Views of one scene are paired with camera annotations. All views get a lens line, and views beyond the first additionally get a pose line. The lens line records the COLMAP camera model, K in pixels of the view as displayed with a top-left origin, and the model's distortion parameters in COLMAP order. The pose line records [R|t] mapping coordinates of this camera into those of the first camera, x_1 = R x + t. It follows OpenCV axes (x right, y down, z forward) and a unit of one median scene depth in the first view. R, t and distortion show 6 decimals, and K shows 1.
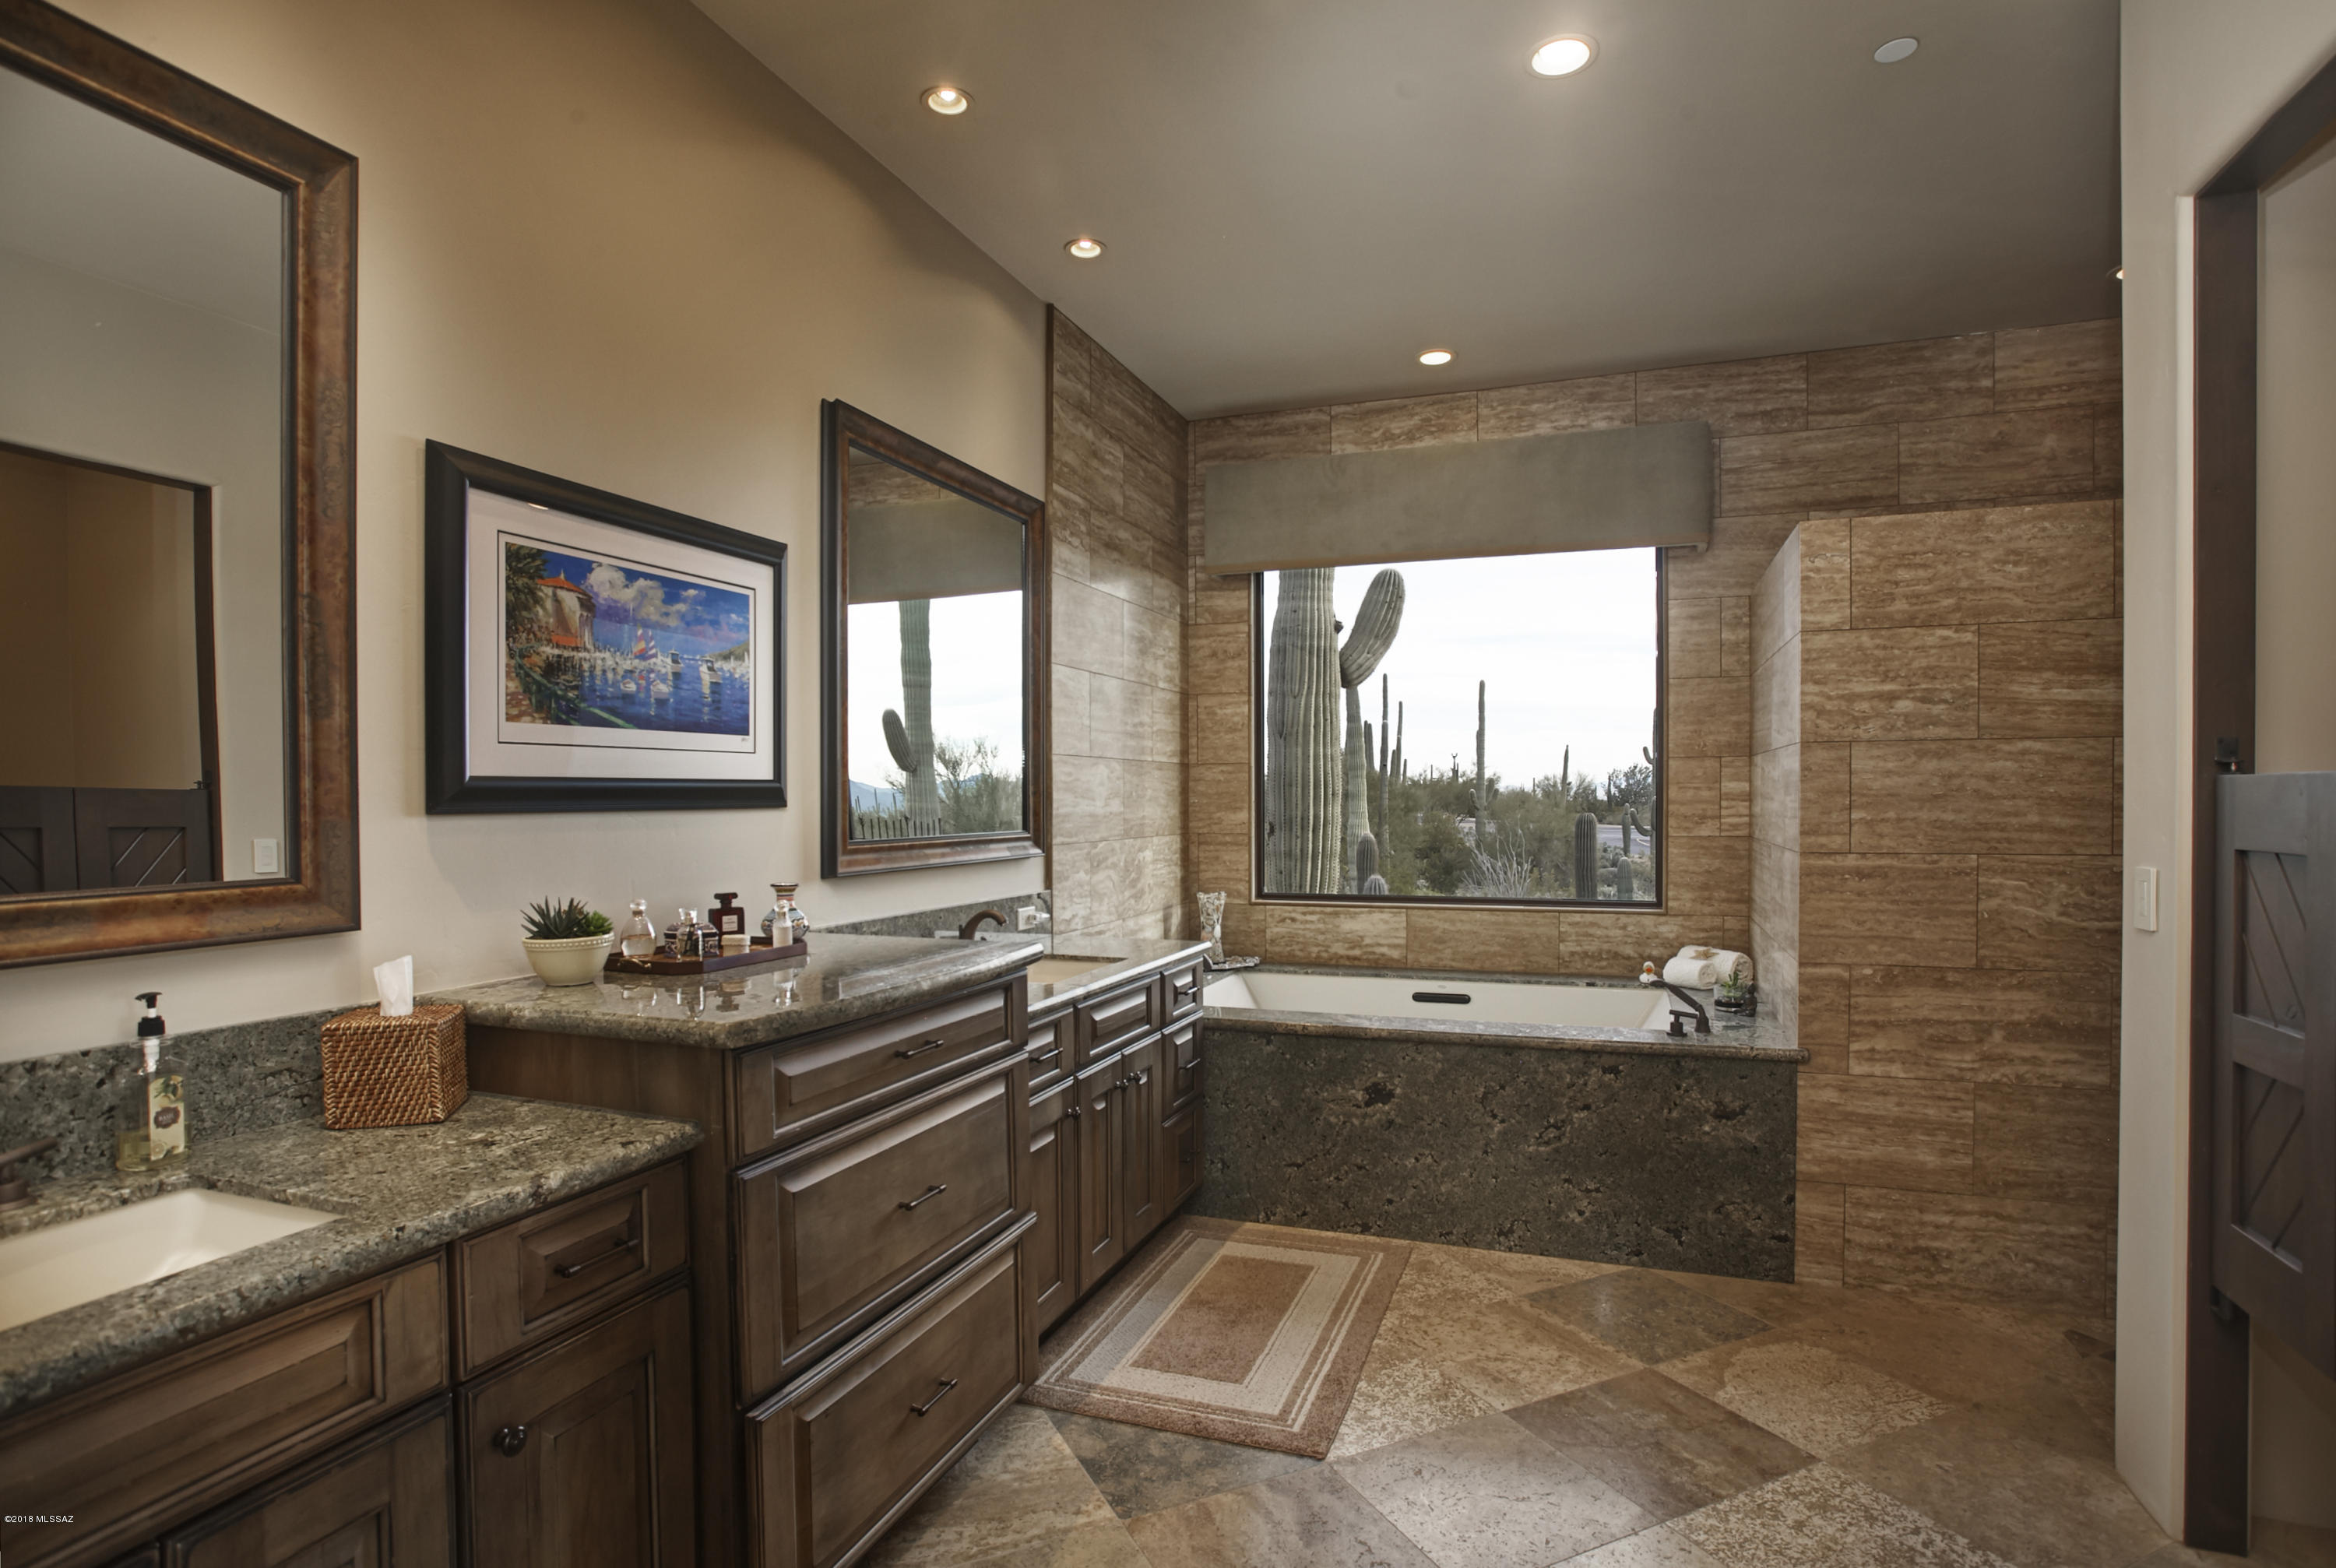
lens RADIAL K [[1176.4, 0, 1170.4], [0, 1176.4, 809.7], [0, 0, 1]] dist [-0.001776, -0.000259]
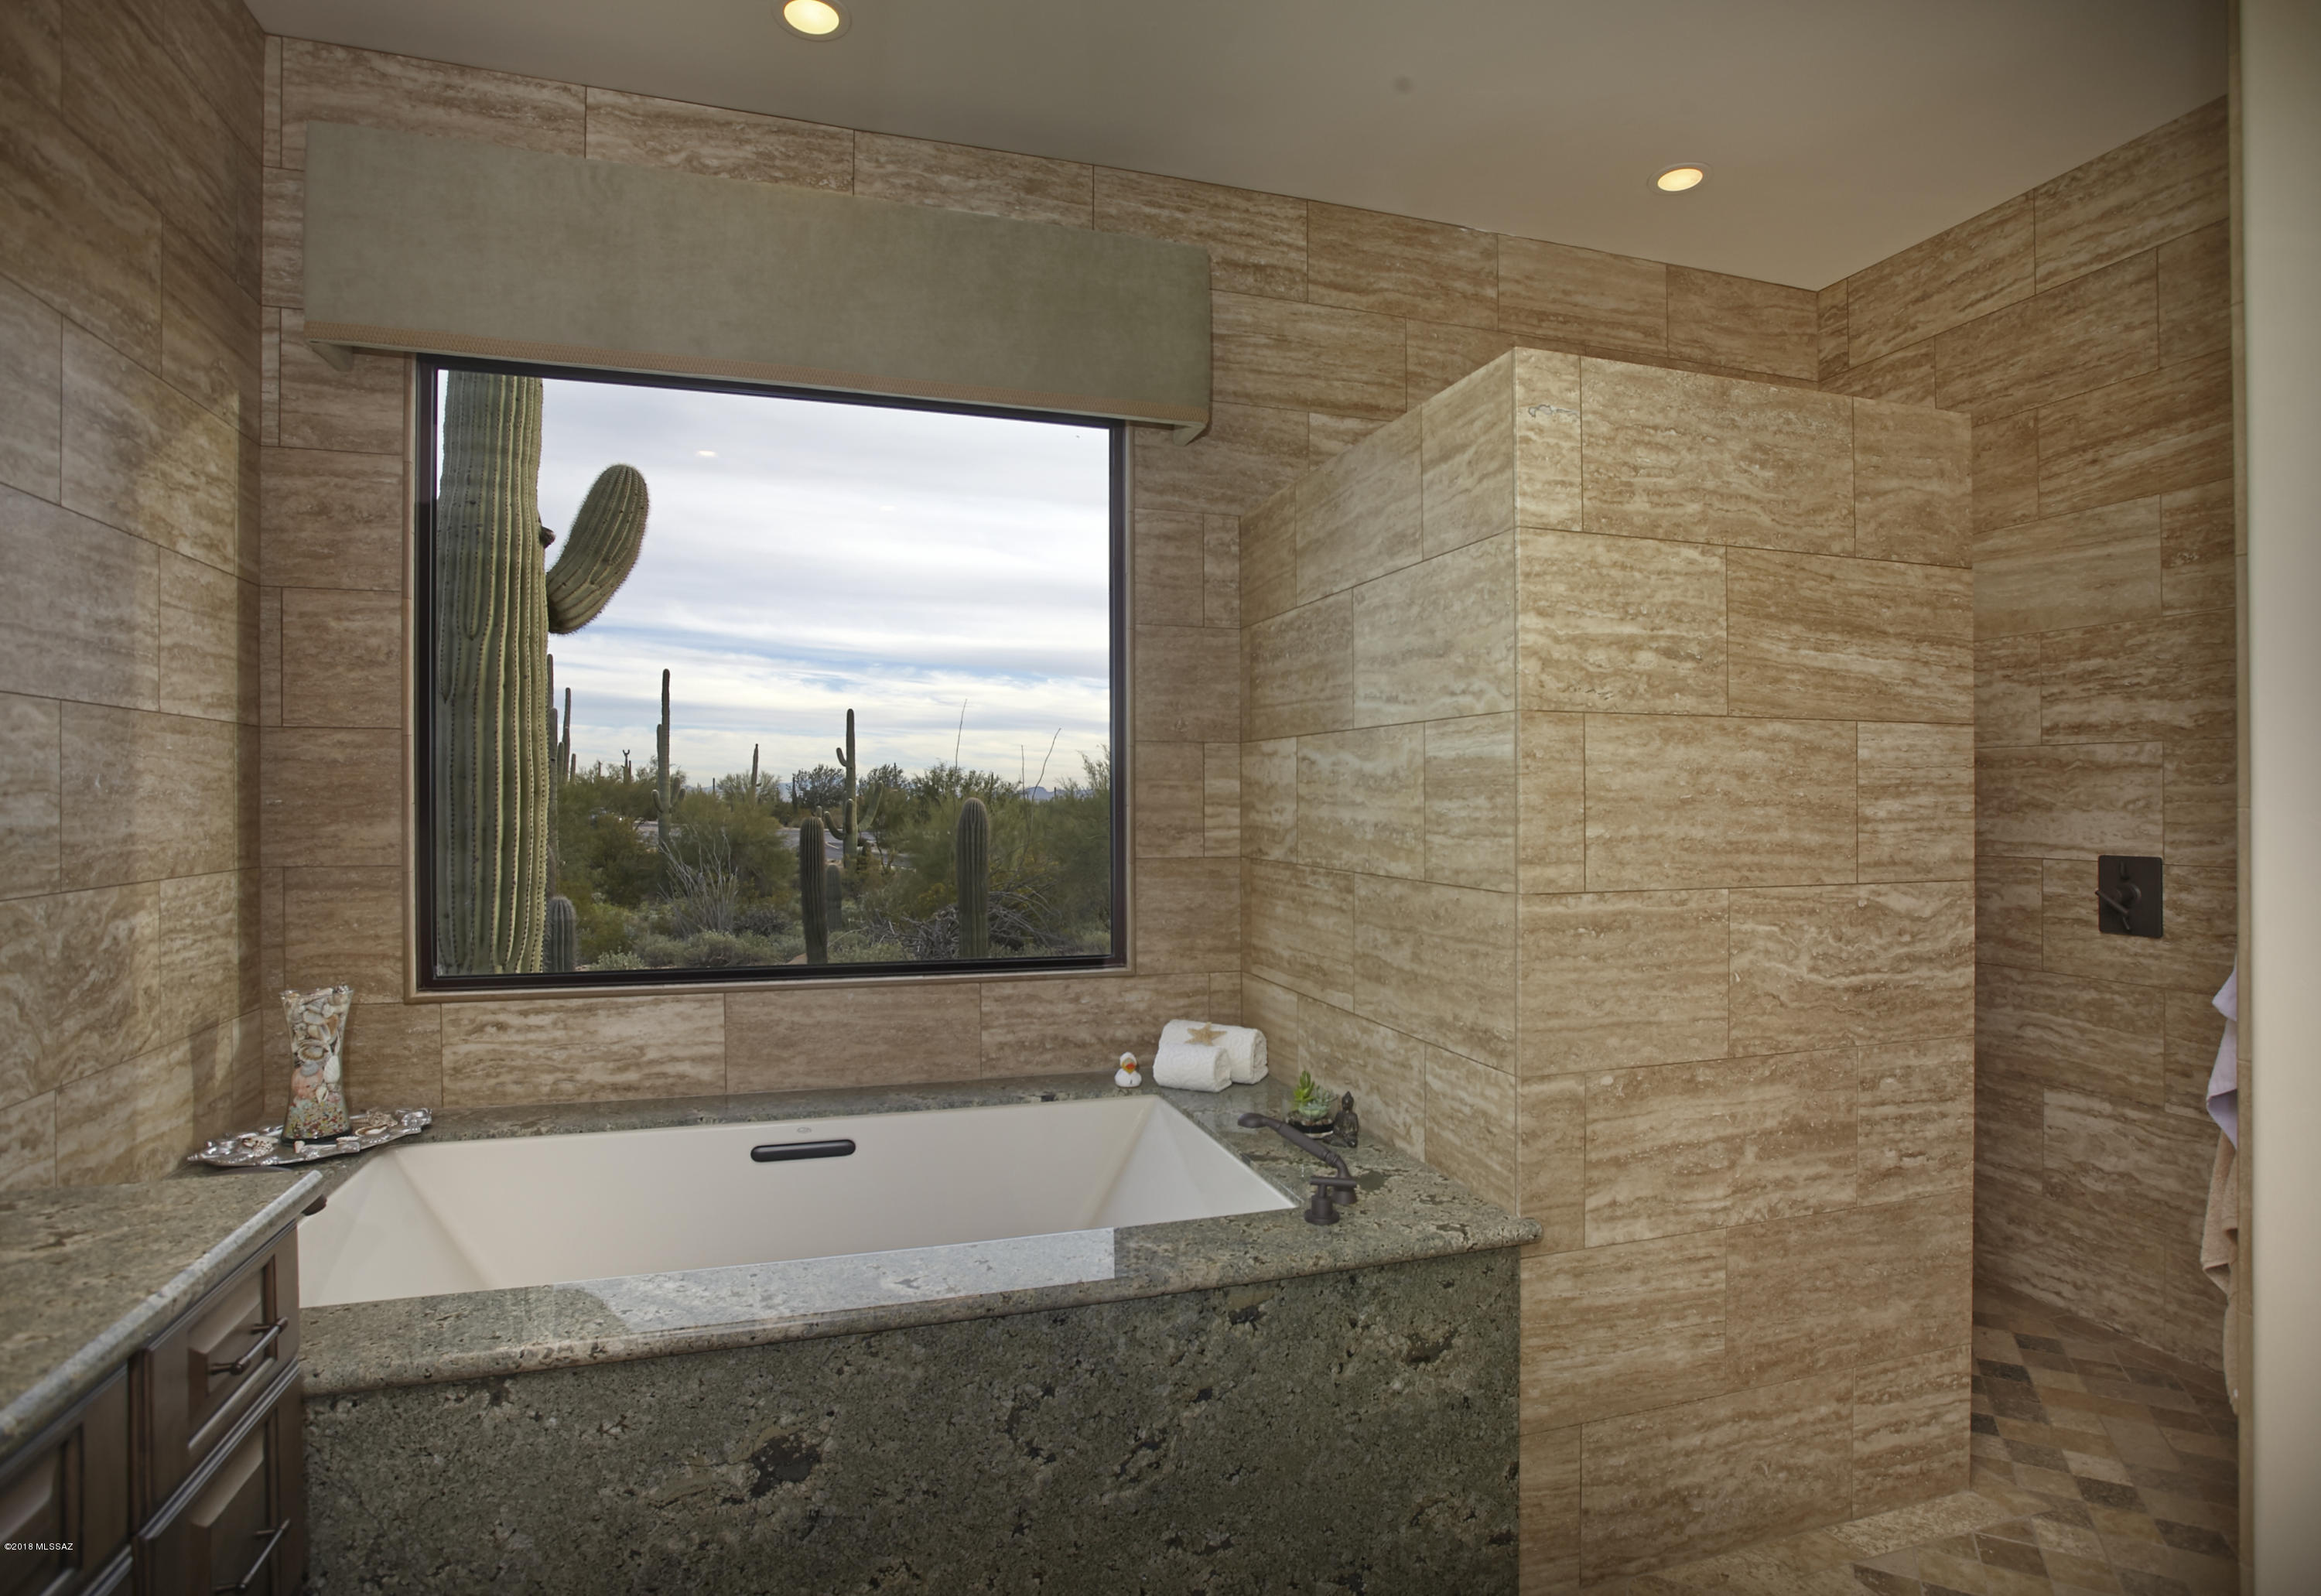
lens RADIAL K [[1181.1, 0, 1160.1], [0, 1181.1, 813.8], [0, 0, 1]] dist [-0.073856, 0.036590]
pose [[0.781484, -0.001193, 0.623925, 0.018857], [-0.000072, 0.999998, 0.002002, -0.005677], [-0.623926, -0.001610, 0.781482, 0.653009]]
